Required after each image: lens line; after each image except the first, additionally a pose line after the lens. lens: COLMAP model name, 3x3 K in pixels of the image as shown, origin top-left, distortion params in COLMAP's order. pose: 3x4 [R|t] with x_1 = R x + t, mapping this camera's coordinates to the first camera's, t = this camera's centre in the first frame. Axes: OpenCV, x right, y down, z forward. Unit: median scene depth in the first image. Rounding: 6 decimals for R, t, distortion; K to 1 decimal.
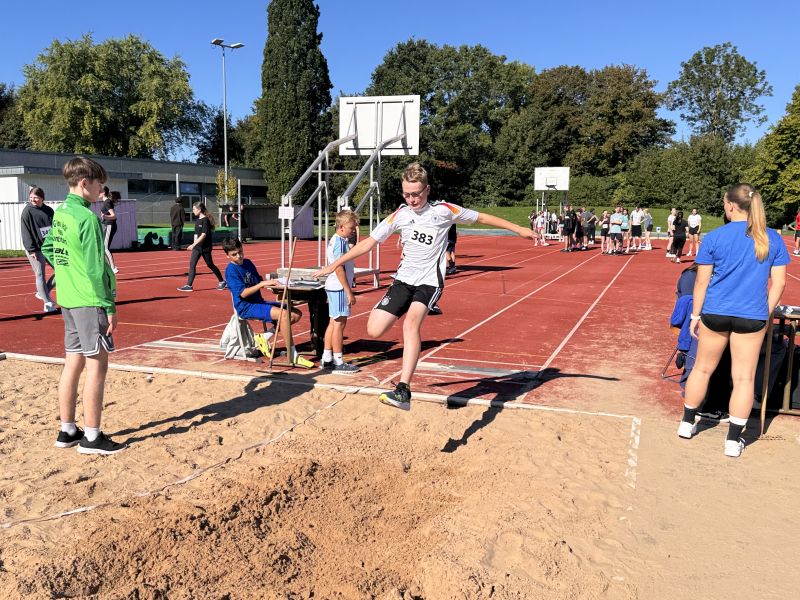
lens RADIAL K [[764.8, 0, 399.3], [0, 764.8, 301.3], [0, 0, 1]] dist [-0.014005, 0.000000]
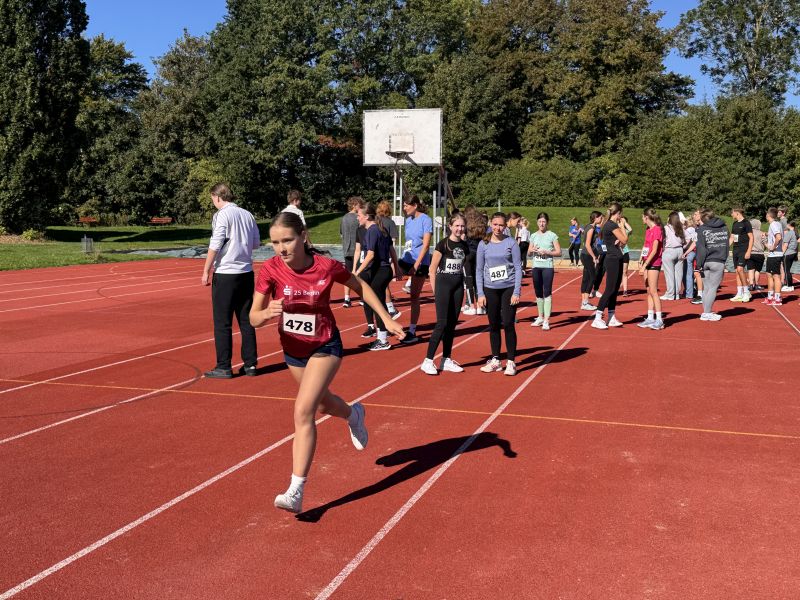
lens RADIAL K [[934.2, 0, 400.4], [0, 934.2, 299.9], [0, 0, 1]] dist [0.009869, 0.000000]
pose [[0.999179, -0.007593, 0.039803, 0.084095], [0.008692, 0.999584, -0.027516, -0.026776], [-0.039577, 0.027840, 0.998829, 0.231135]]
